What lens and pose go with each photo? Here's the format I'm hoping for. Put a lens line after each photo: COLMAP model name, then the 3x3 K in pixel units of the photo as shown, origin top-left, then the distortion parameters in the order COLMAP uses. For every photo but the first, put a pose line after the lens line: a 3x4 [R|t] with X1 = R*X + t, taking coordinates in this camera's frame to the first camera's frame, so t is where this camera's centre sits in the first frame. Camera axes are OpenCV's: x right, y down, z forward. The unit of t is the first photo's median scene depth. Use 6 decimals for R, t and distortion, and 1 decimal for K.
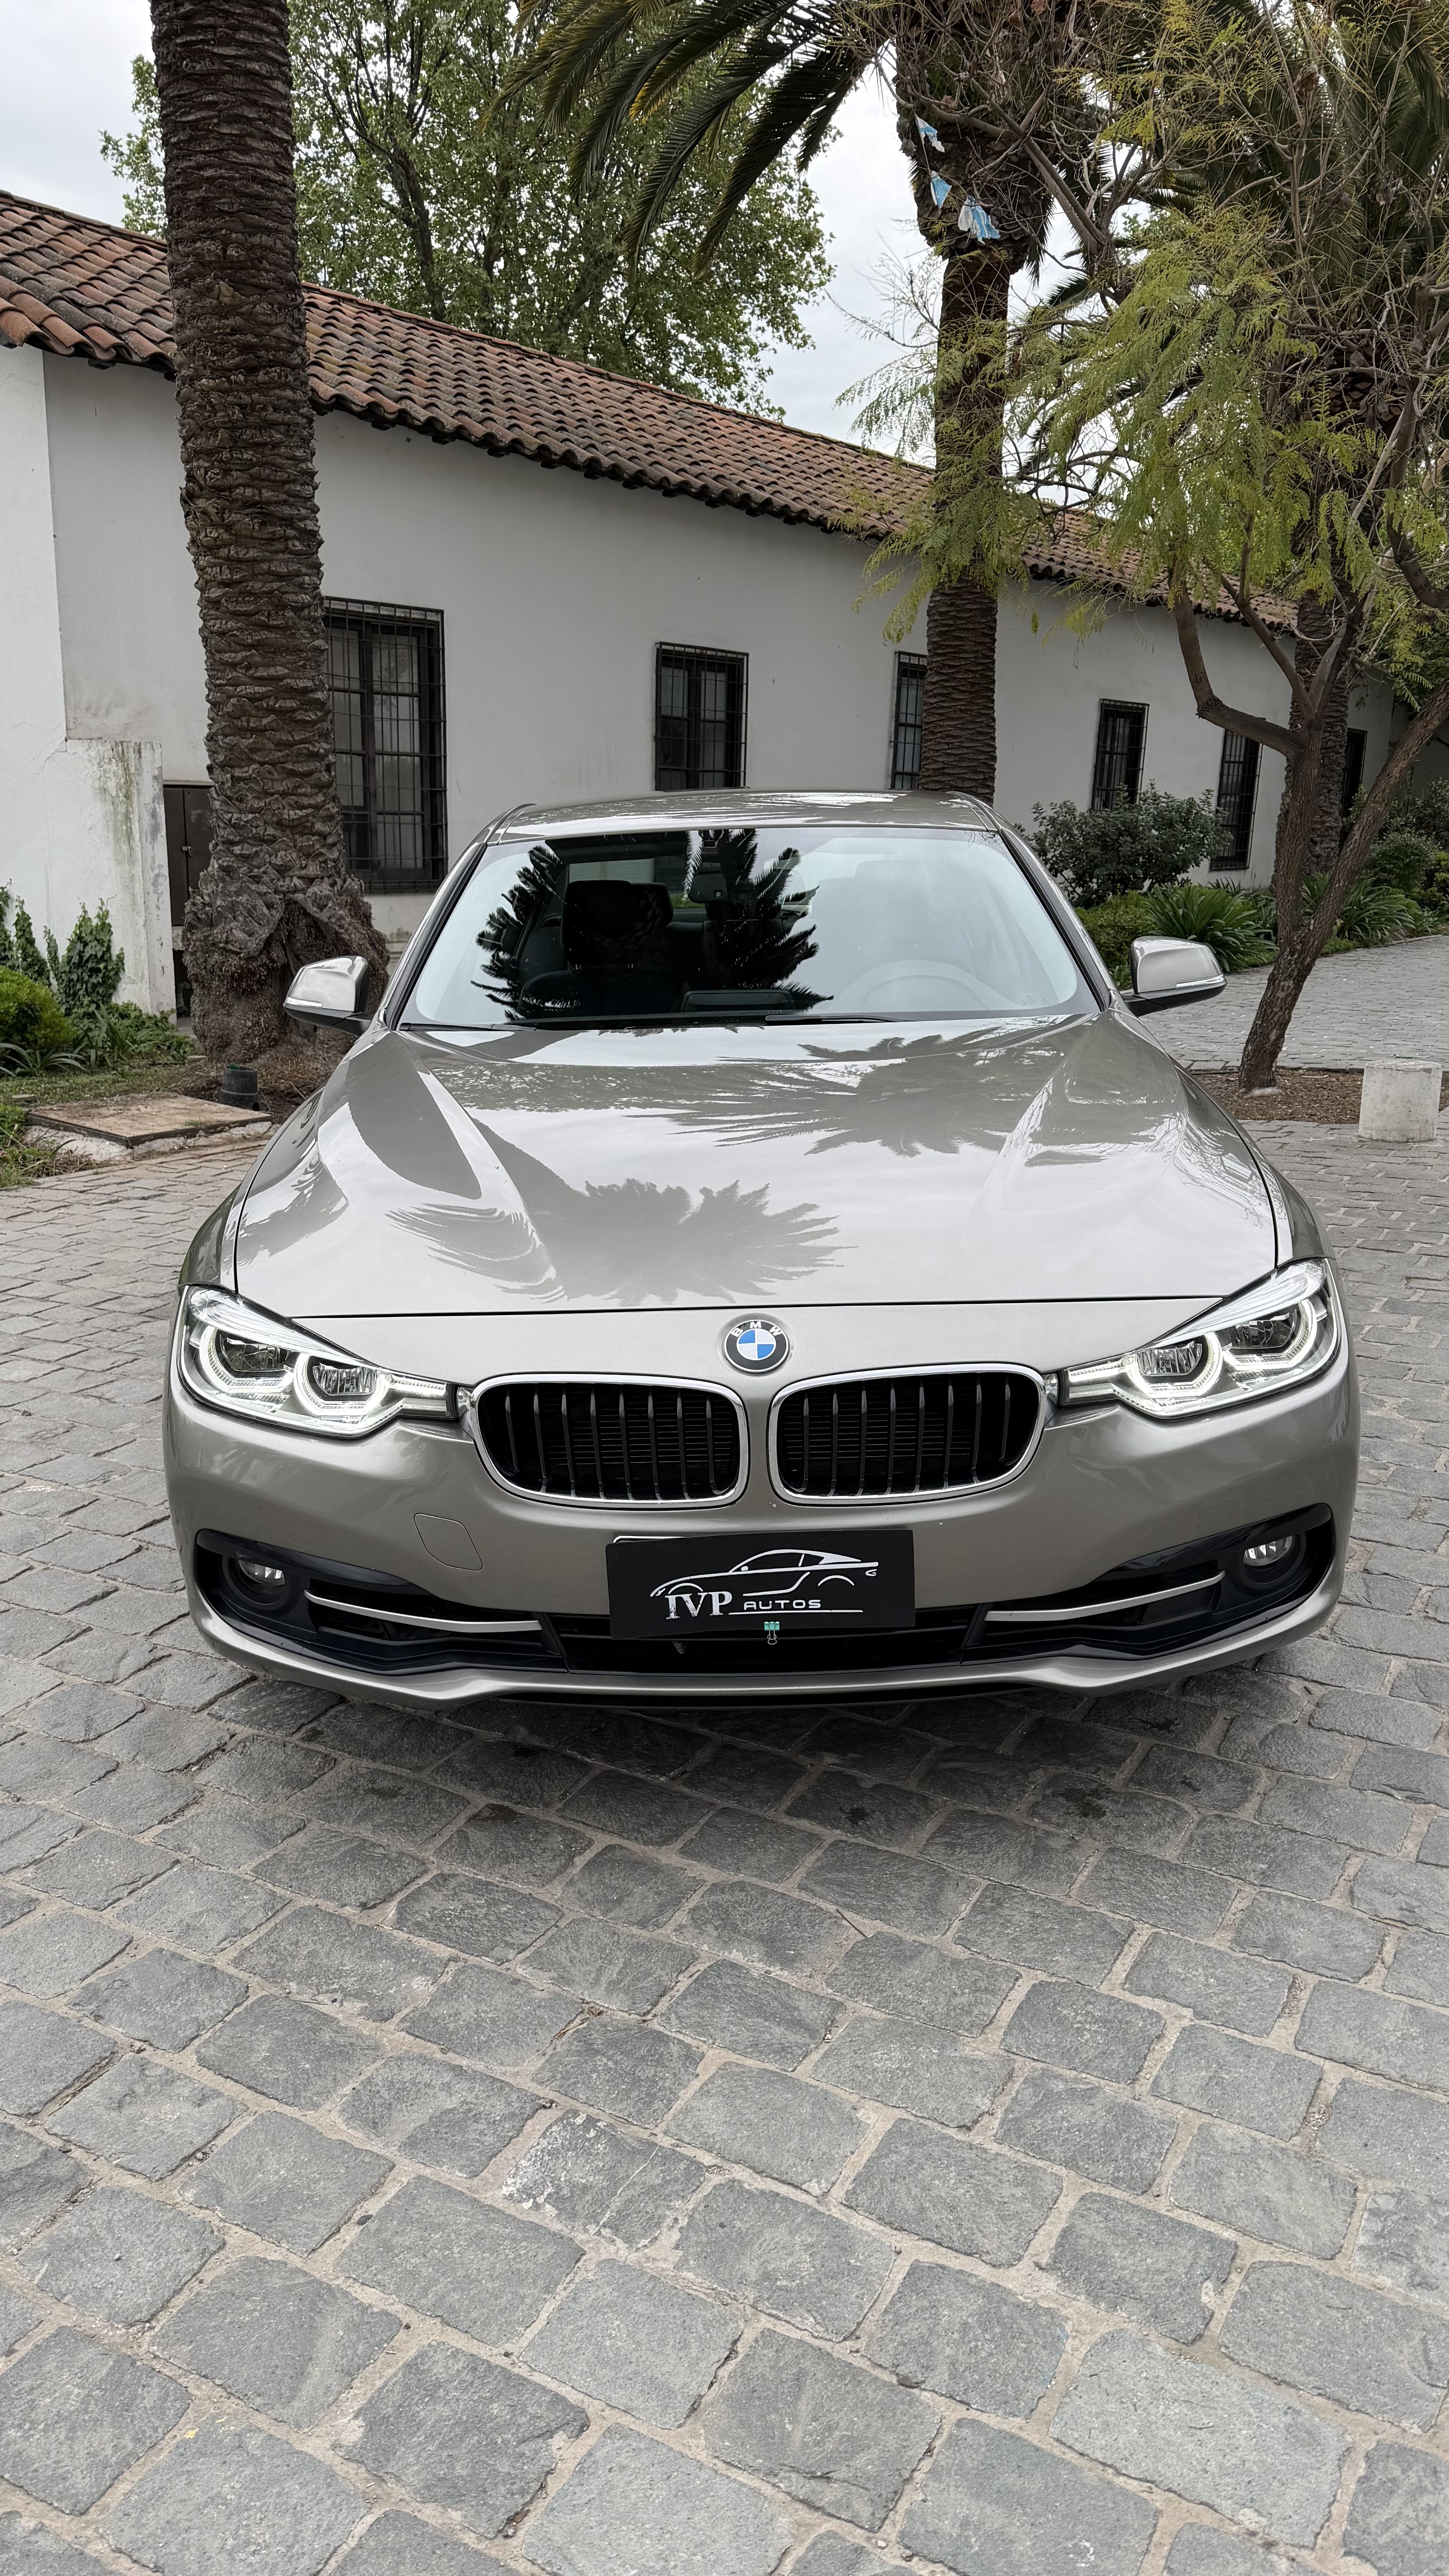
lens RADIAL K [[1806.1, 0, 724.5], [0, 1806.1, 1288.0], [0, 0, 1]] dist [0.000231, 0.001352]
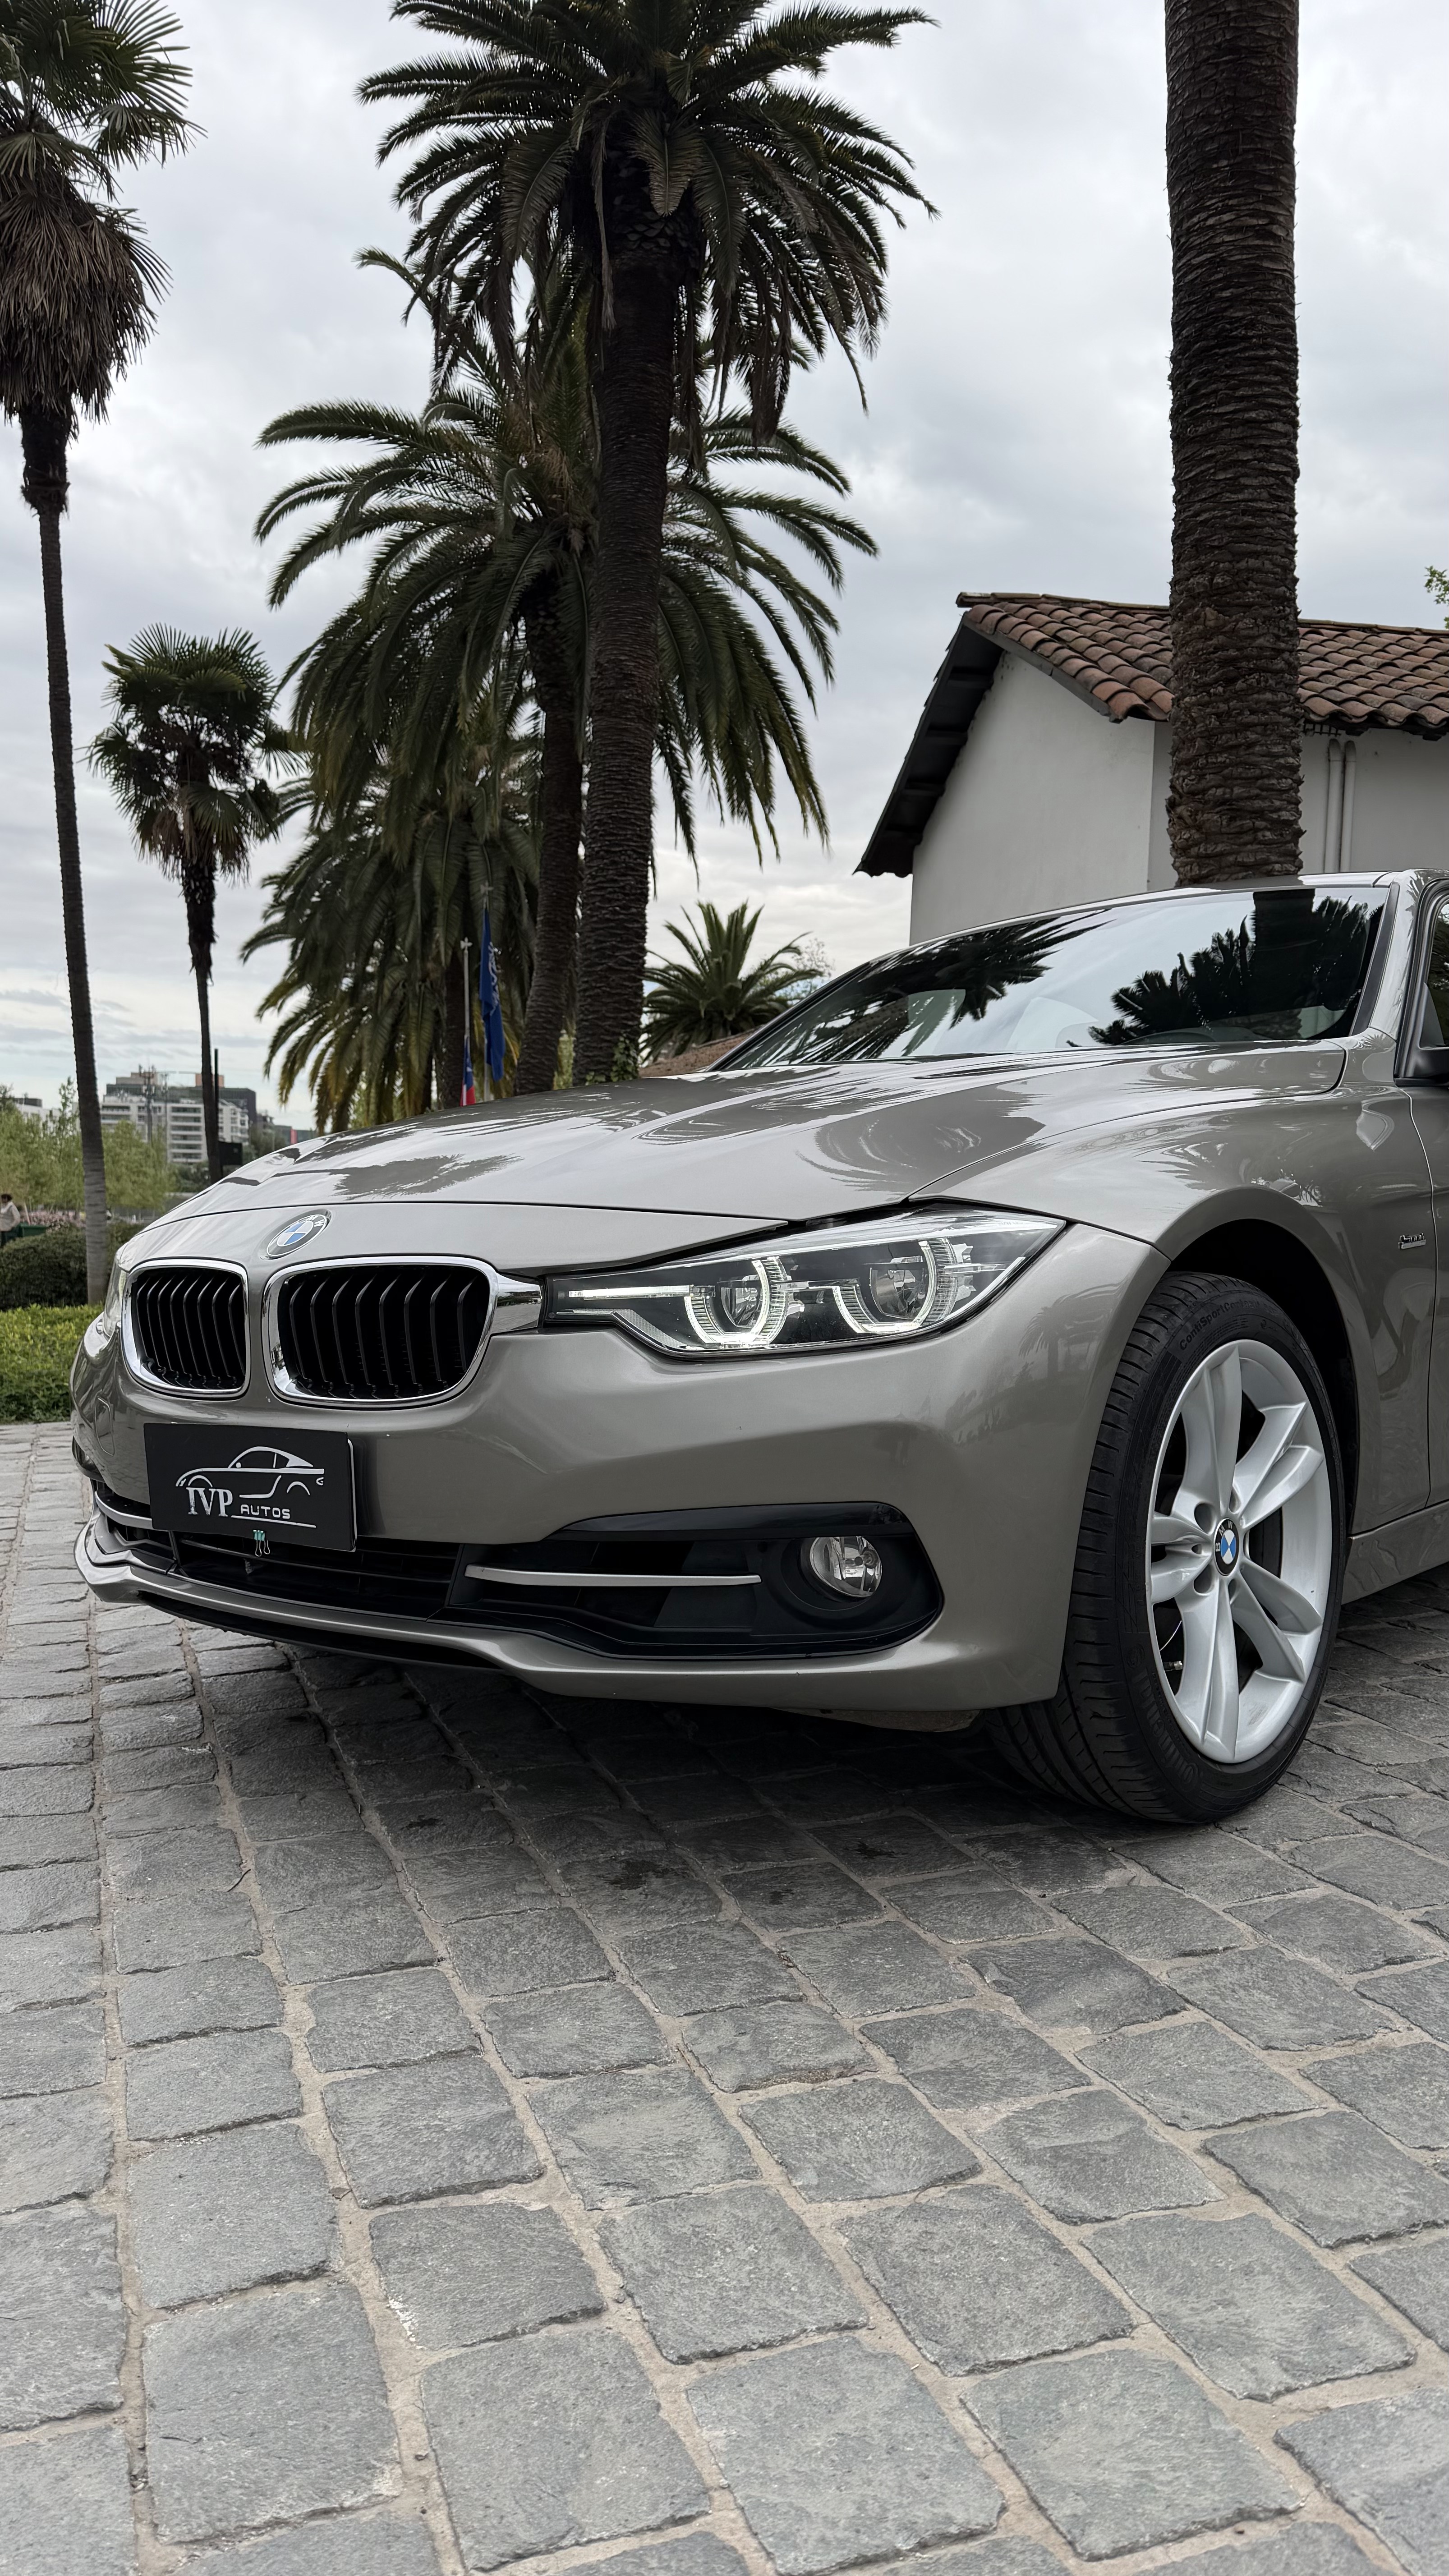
lens RADIAL K [[1797.7, 0, 724.5], [0, 1797.7, 1288.0], [0, 0, 1]] dist [0.039286, -0.050559]
pose [[0.762242, 0.023123, -0.646879, 0.188999], [-0.158089, 0.975748, -0.151403, 0.038828], [0.627690, 0.217671, 0.747412, 0.100562]]
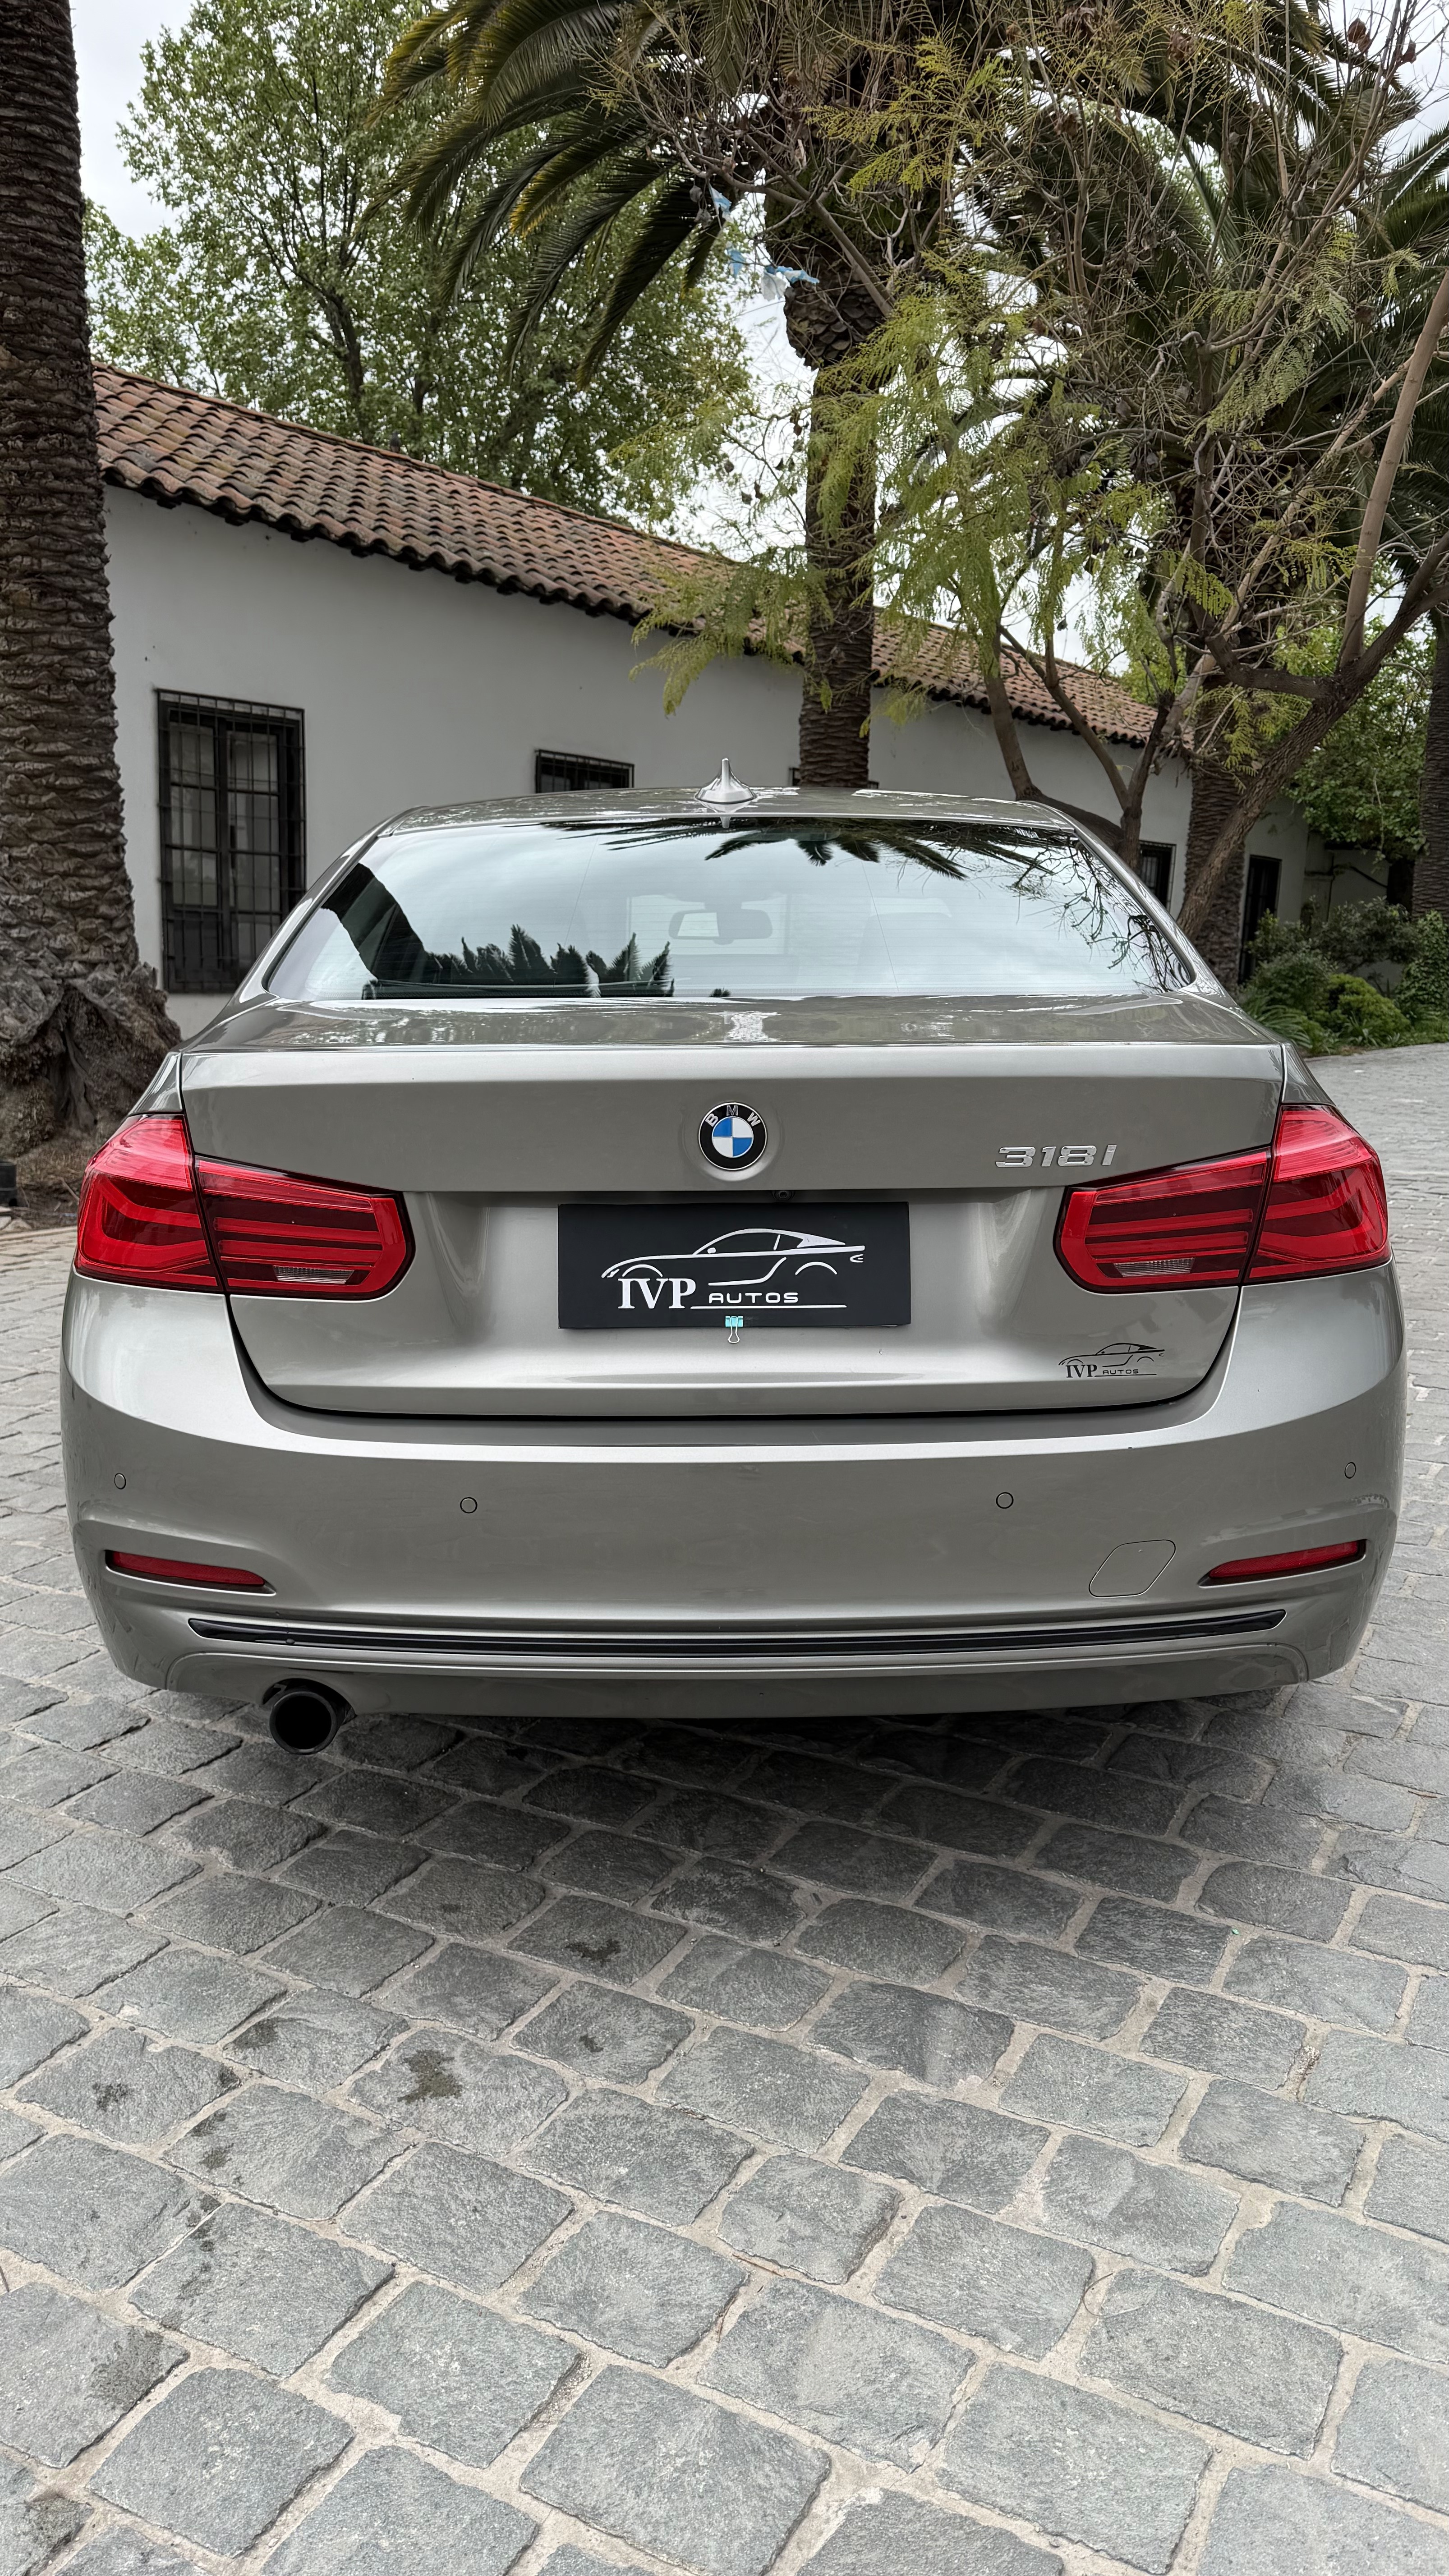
lens RADIAL K [[1803.4, 0, 724.5], [0, 1803.4, 1288.0], [0, 0, 1]] dist [0.005663, -0.002648]
pose [[0.999637, 0.006863, 0.026042, 0.078477], [-0.005111, 0.997757, -0.066740, 0.003730], [-0.026441, 0.066582, 0.997431, 0.061810]]
